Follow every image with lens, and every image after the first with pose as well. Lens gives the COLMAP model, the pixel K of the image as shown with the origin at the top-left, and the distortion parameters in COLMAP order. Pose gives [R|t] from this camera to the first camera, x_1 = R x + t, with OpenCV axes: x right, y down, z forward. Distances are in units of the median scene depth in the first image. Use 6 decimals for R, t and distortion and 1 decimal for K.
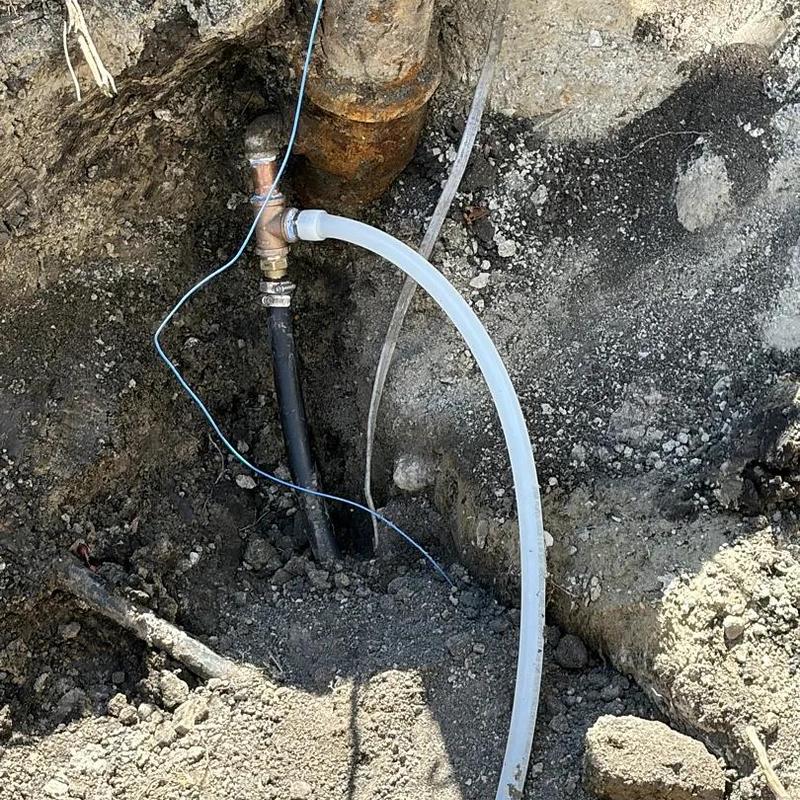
lens RADIAL K [[2723.2, 0, 400.5], [0, 2723.2, 399.9], [0, 0, 1]] dist [0.244900, 0.000000]
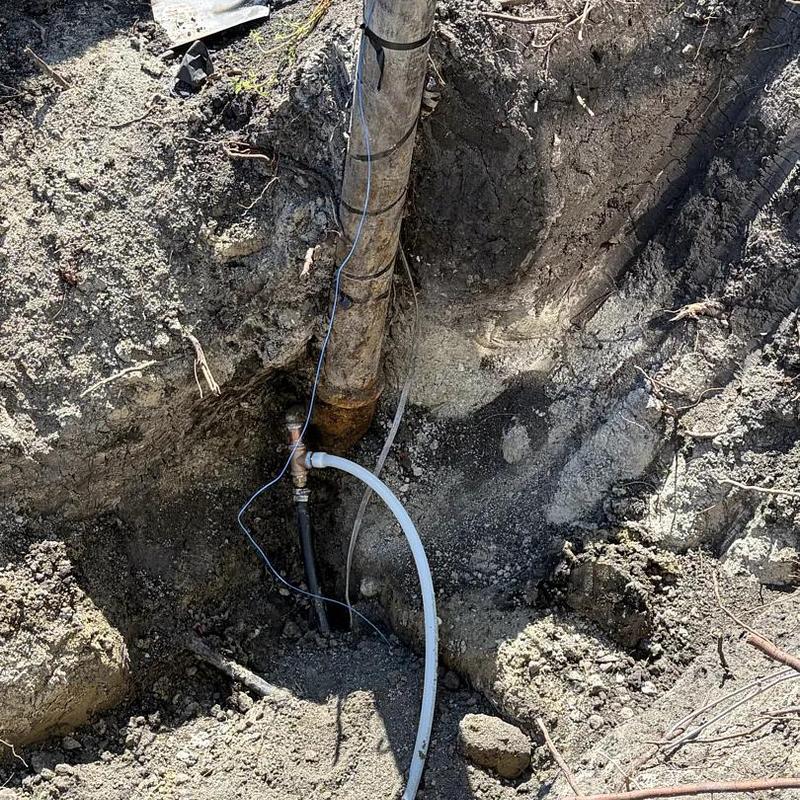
lens RADIAL K [[2723.2, 0, 402.6], [0, 2723.2, 399.8], [0, 0, 1]] dist [0.244900, 0.000000]
pose [[0.999757, 0.003013, 0.021817, -0.015185], [-0.000364, 0.992726, -0.120395, 0.129068], [-0.022021, 0.120357, 0.992486, -0.956907]]
